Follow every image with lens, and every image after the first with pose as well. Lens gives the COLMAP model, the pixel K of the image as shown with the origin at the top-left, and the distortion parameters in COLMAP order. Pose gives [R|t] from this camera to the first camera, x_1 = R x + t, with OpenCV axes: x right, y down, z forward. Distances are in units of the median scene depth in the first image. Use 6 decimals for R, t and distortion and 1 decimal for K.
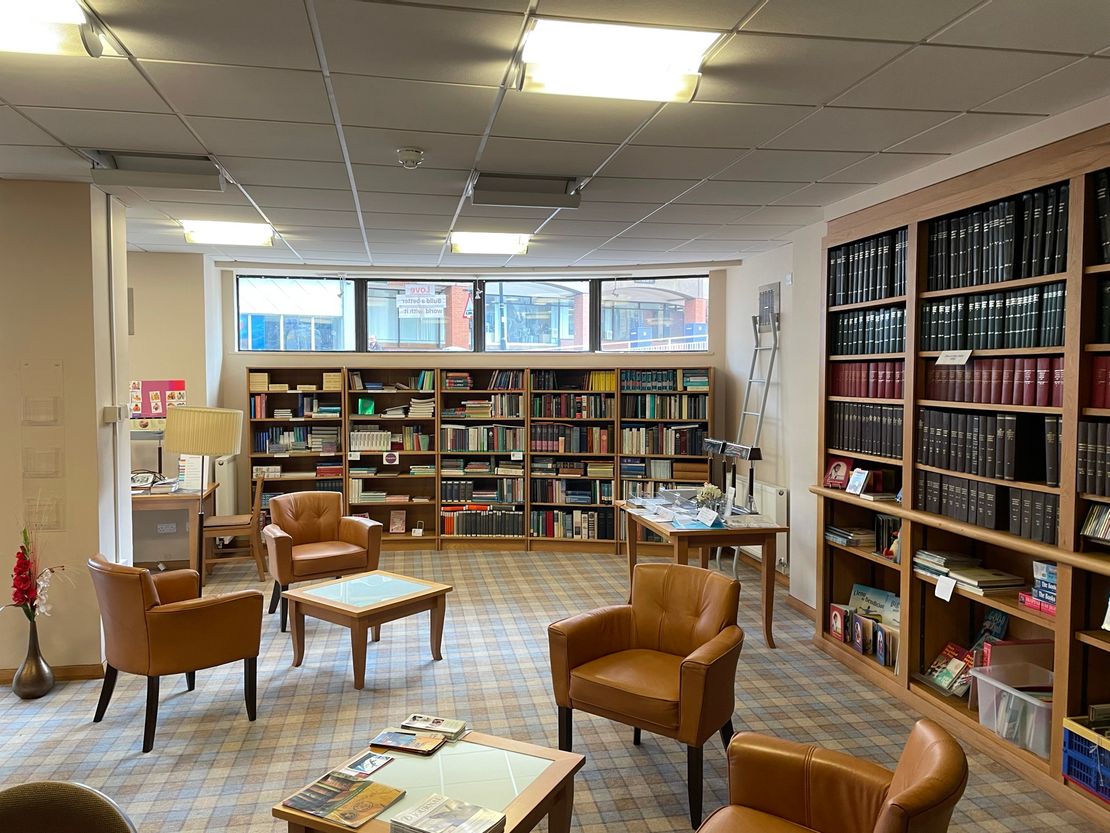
lens RADIAL K [[829.2, 0, 557.1], [0, 829.2, 421.1], [0, 0, 1]] dist [0.047374, 0.000099]
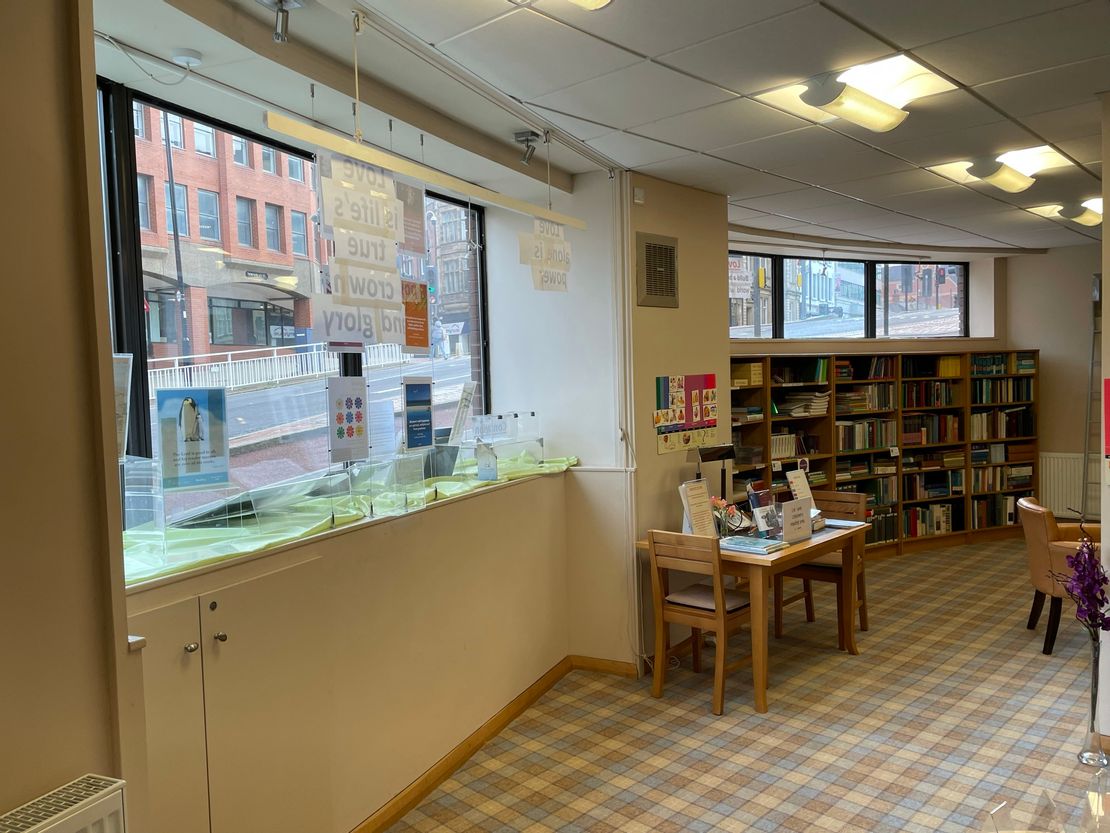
lens RADIAL K [[889.7, 0, 554.2], [0, 889.7, 415.5], [0, 0, 1]] dist [0.015008, 0.001614]
pose [[0.811019, -0.050722, 0.582816, -0.915294], [0.064069, 0.997943, -0.002305, -0.018554], [-0.581501, 0.039210, 0.812601, 0.425601]]
